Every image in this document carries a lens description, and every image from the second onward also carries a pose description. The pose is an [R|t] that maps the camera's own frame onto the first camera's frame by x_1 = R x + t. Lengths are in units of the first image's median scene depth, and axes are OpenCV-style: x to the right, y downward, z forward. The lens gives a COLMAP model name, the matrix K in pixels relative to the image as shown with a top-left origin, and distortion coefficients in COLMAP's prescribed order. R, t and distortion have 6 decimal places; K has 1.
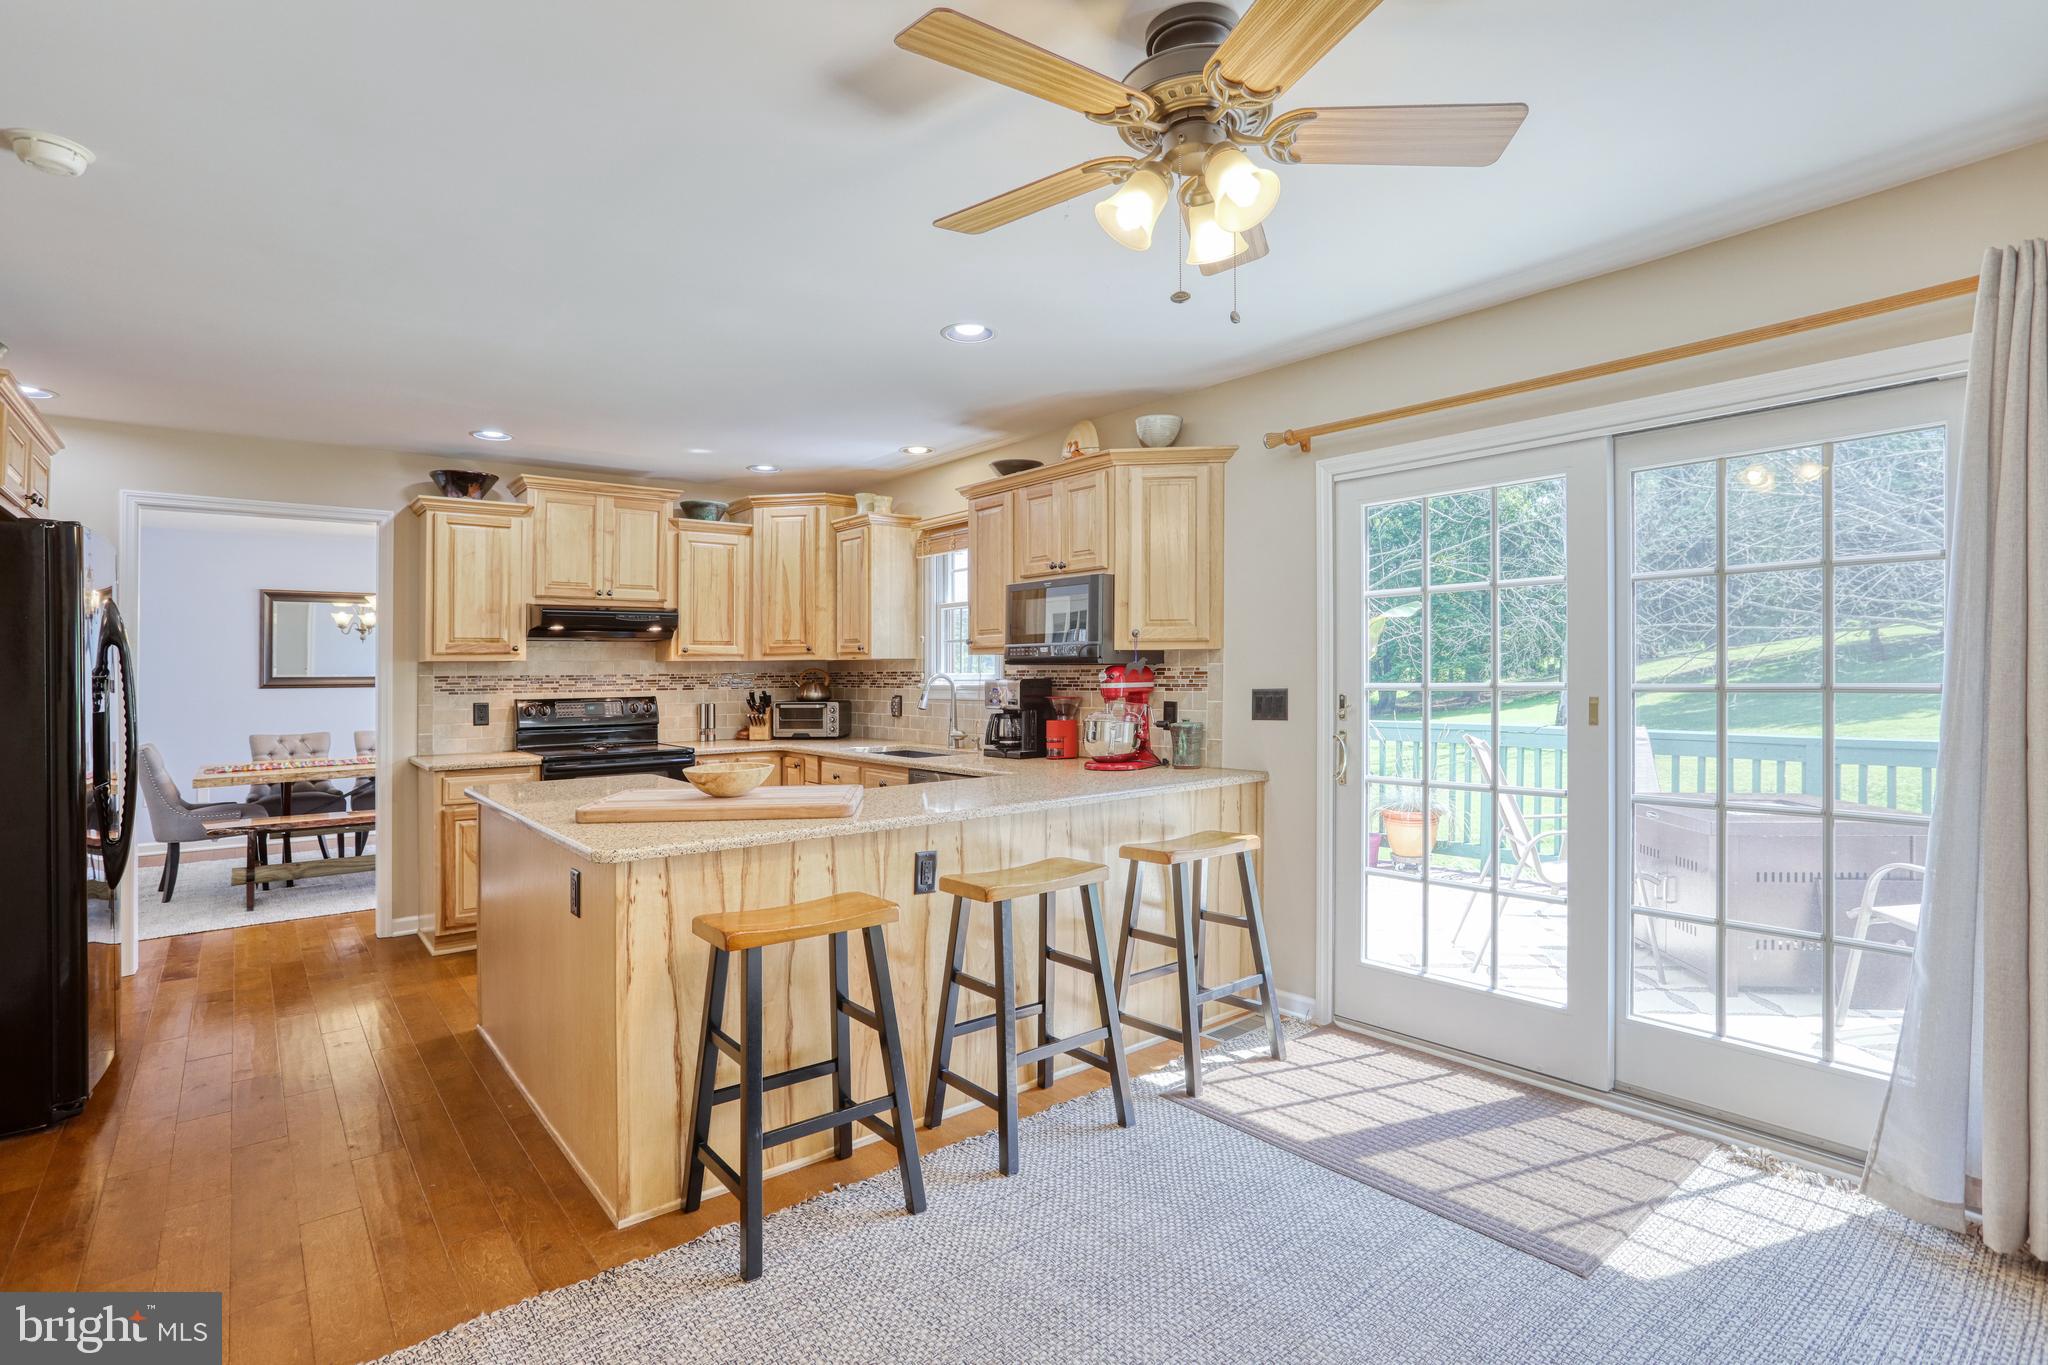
lens RADIAL K [[996.0, 0, 994.3], [0, 996.0, 662.6], [0, 0, 1]] dist [-0.047628, 0.019672]
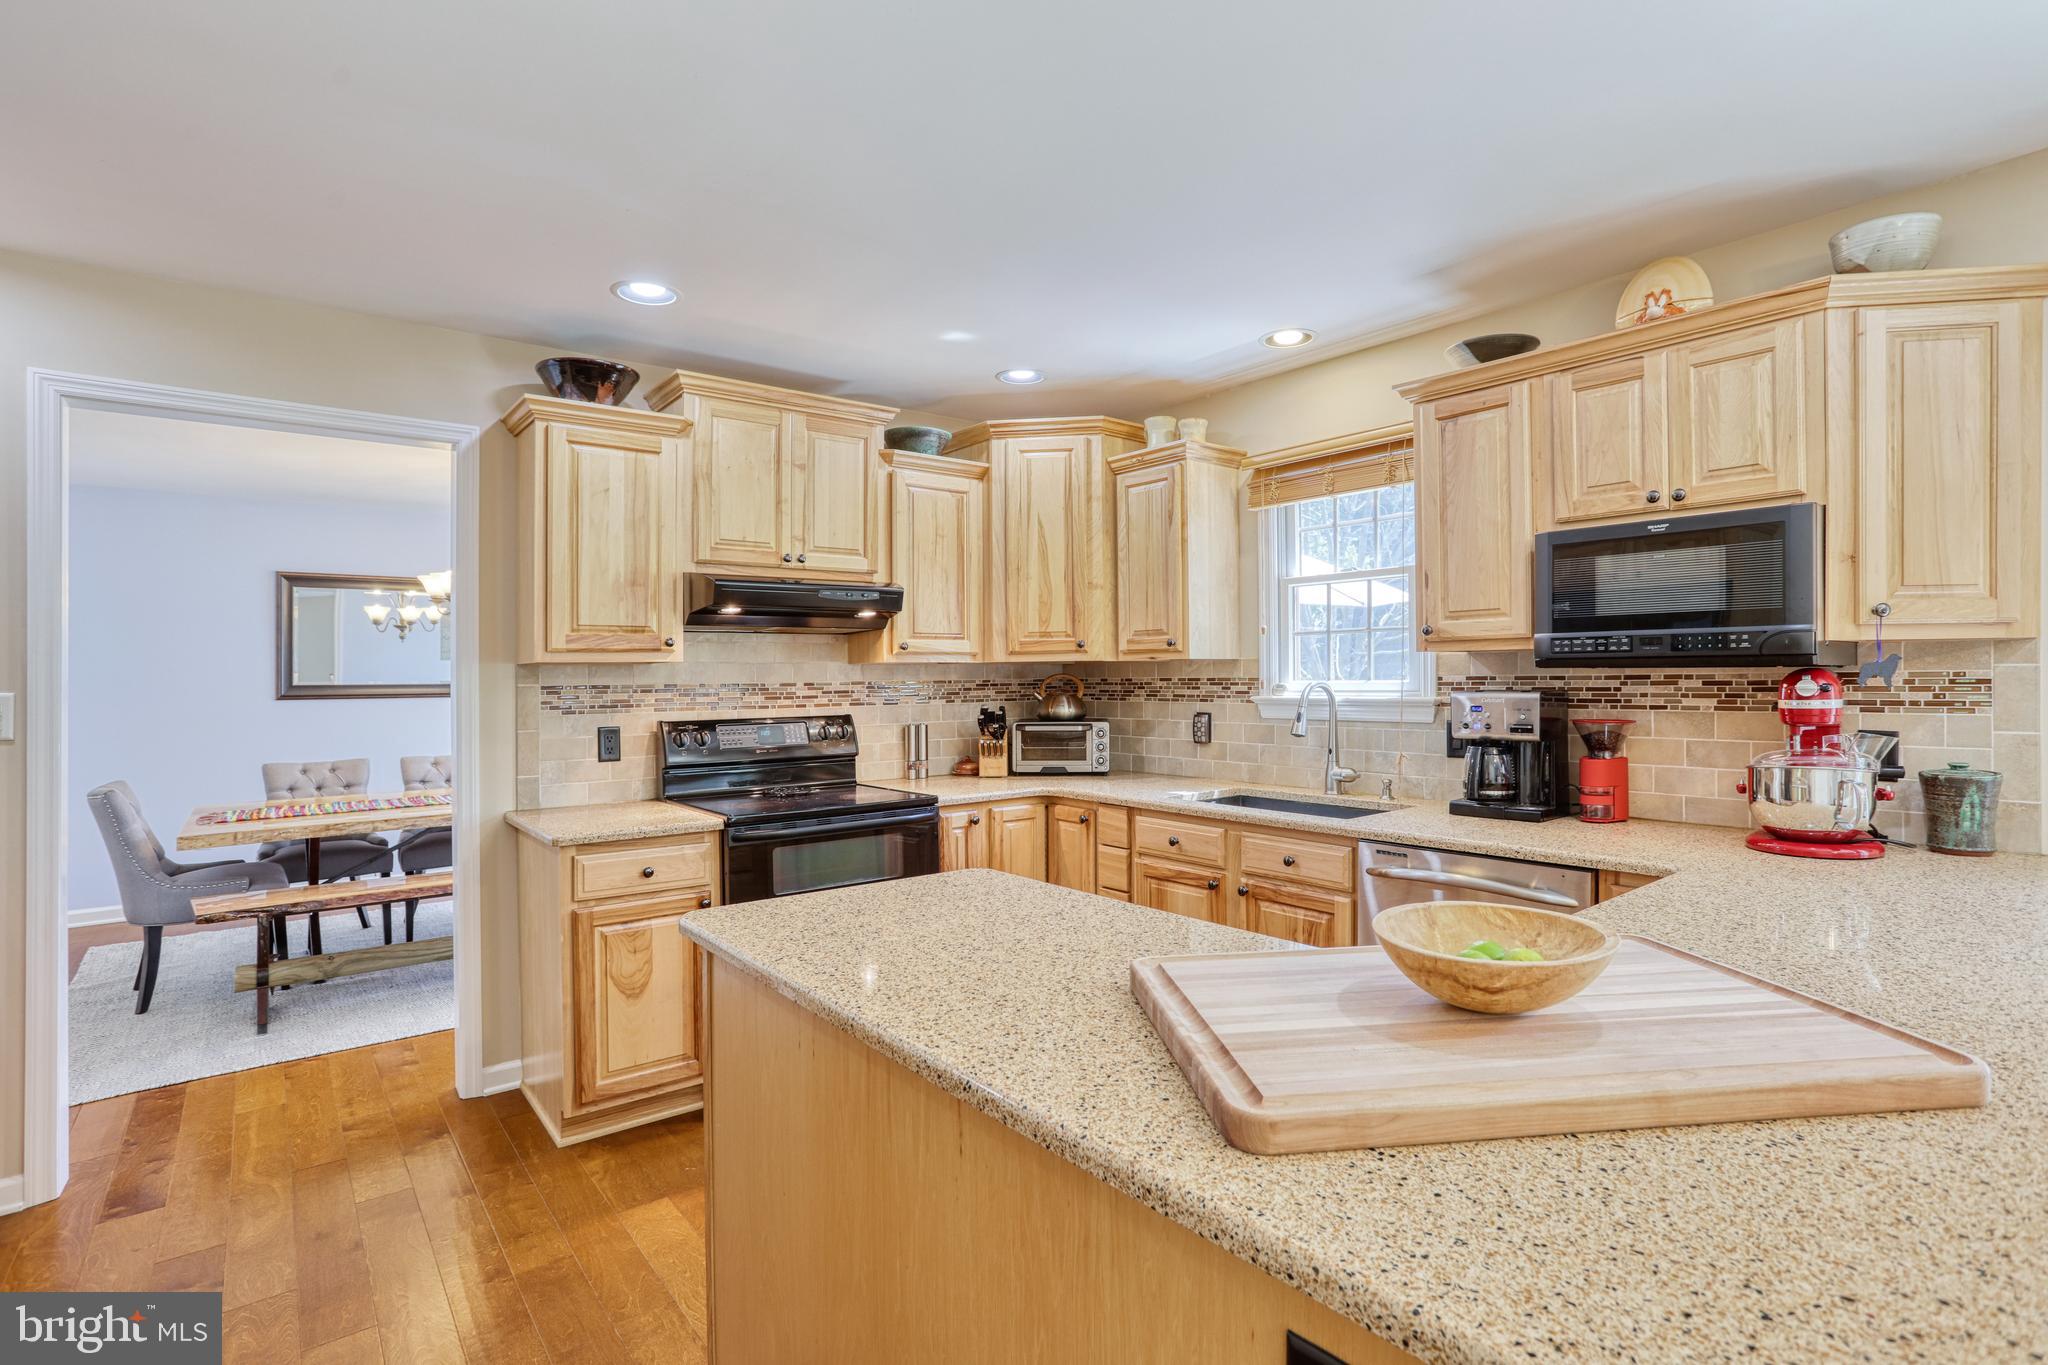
lens RADIAL K [[996.0, 0, 1006.4], [0, 996.0, 681.2], [0, 0, 1]] dist [-0.047628, 0.019672]
pose [[0.999973, -0.000565, -0.007346, -0.242761], [0.000668, 0.999902, 0.014000, 0.001708], [0.007338, -0.014005, 0.999875, 0.332606]]
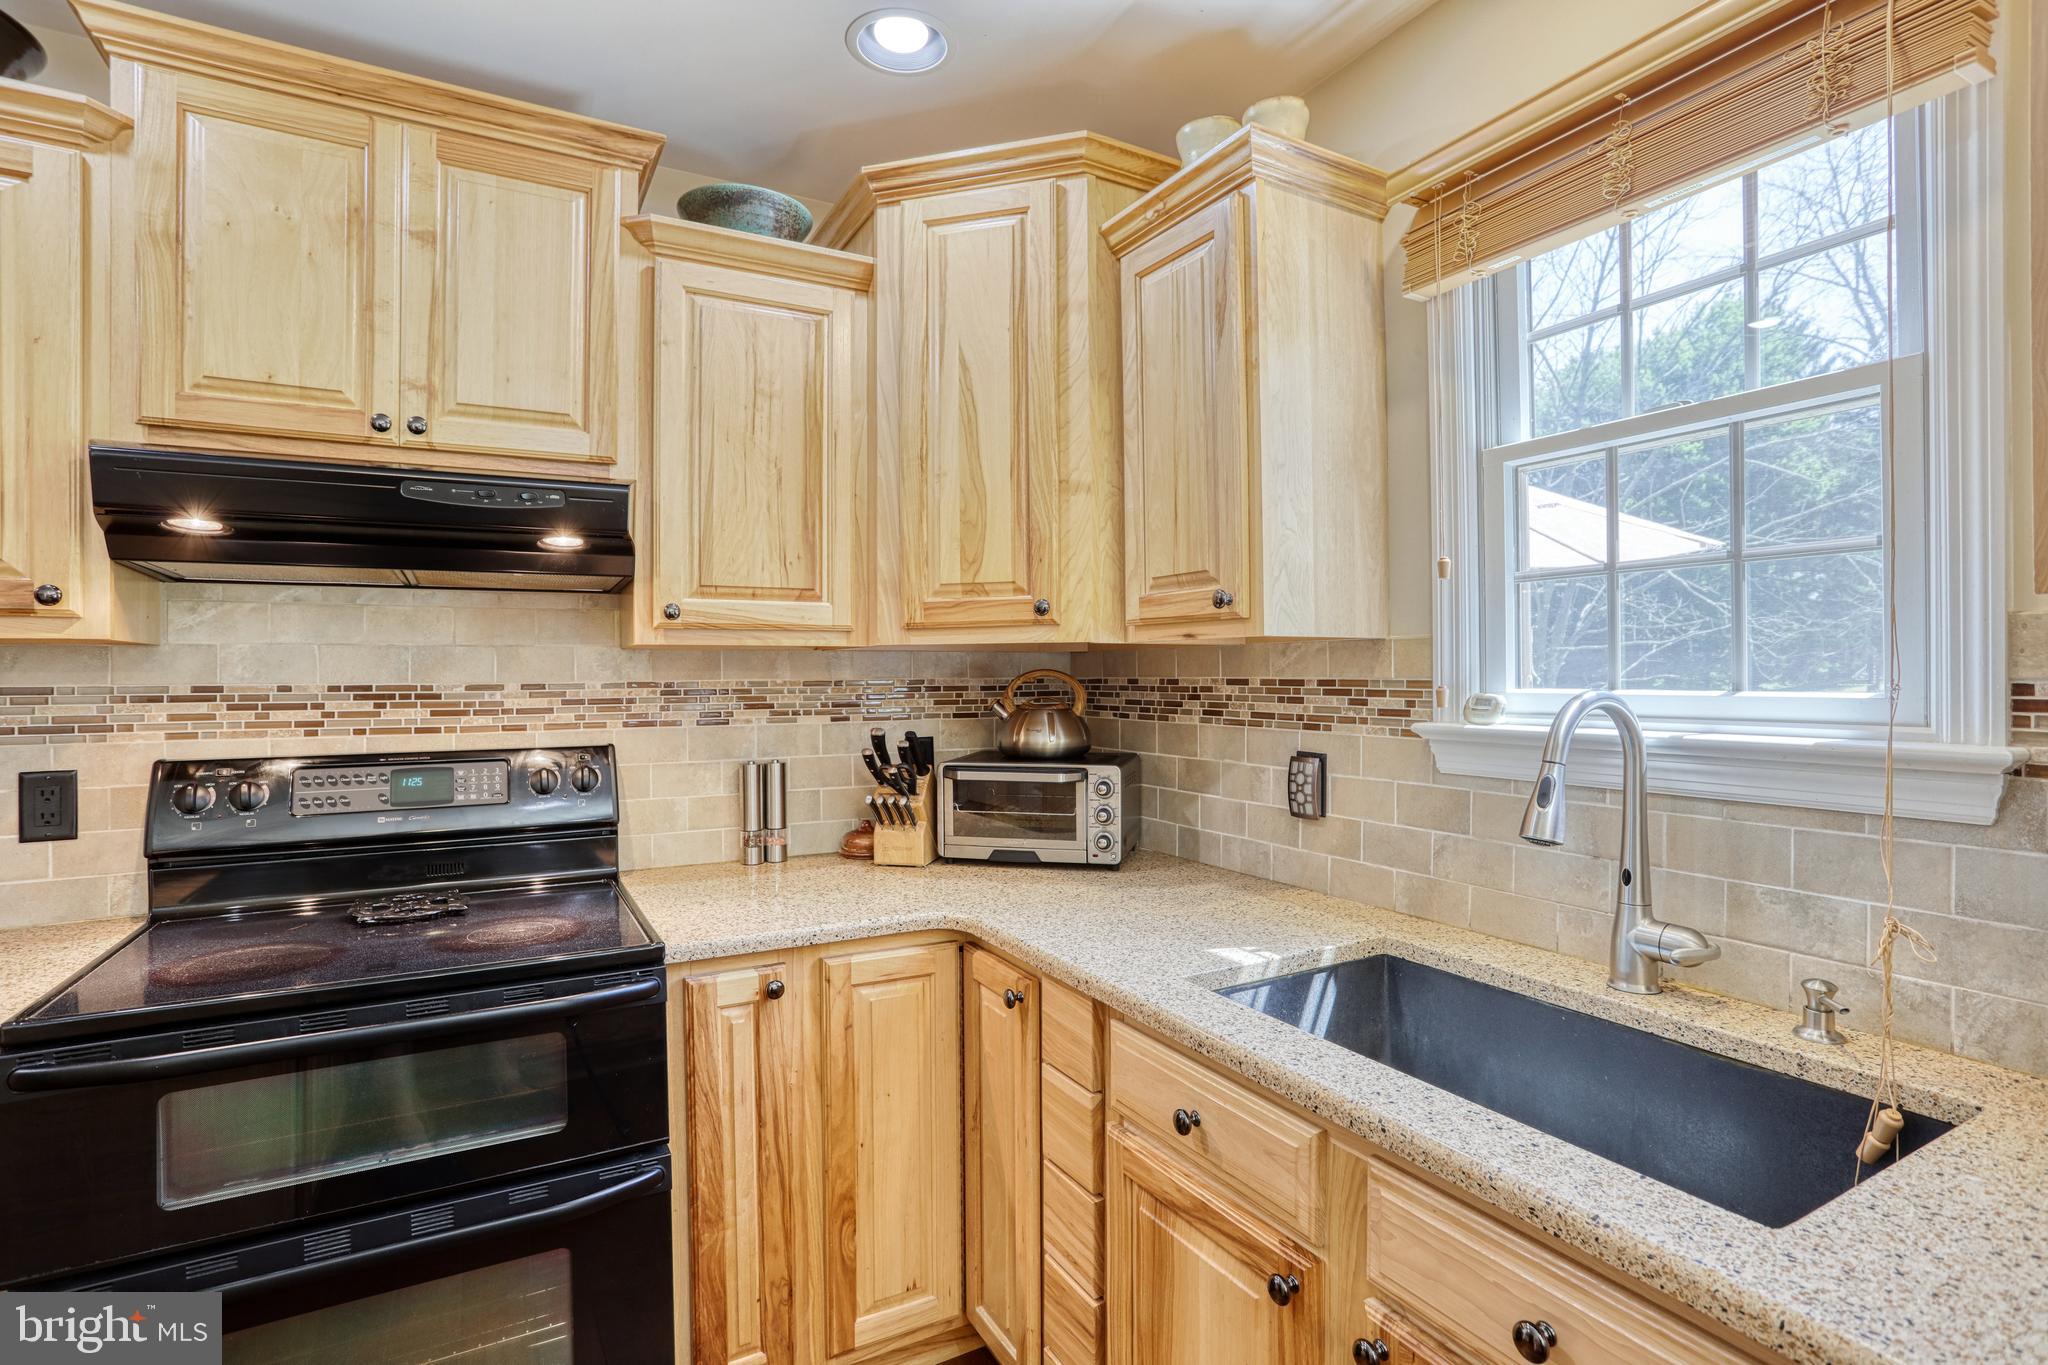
lens RADIAL K [[996.0, 0, 1016.1], [0, 996.0, 658.2], [0, 0, 1]] dist [-0.047628, 0.019672]
pose [[0.986635, 0.001484, -0.162938, -0.147789], [-0.002288, 0.999986, -0.004749, 0.004292], [0.162929, 0.005058, 0.986625, 0.708572]]
